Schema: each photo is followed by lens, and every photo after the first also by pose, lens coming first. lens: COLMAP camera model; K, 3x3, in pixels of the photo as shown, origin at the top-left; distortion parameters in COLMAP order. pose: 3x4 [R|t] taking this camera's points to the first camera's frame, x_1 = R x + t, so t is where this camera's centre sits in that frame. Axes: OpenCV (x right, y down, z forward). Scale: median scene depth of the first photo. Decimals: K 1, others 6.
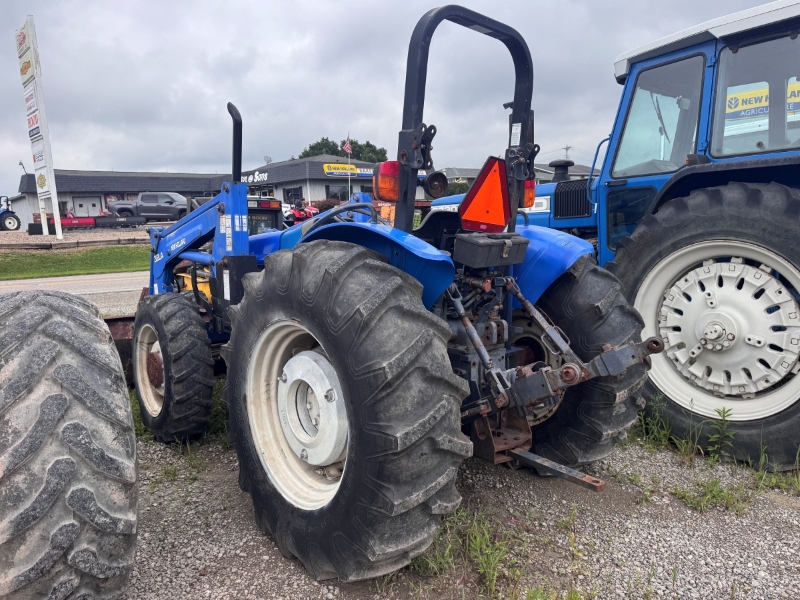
lens RADIAL K [[544.4, 0, 400.0], [0, 544.4, 300.0], [0, 0, 1]] dist [0.083009, -0.090042]
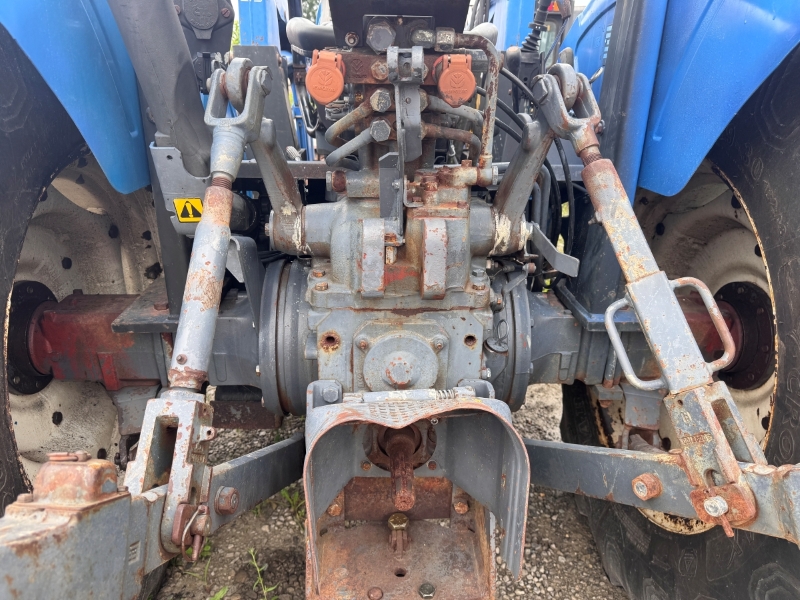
lens RADIAL K [[544.4, 0, 400.0], [0, 544.4, 300.0], [0, 0, 1]] dist [0.083009, -0.090042]
pose [[0.776787, 0.246075, -0.579697, 0.348455], [-0.090892, 0.954669, 0.283453, -0.002281], [0.623169, -0.167493, 0.763941, 0.764853]]
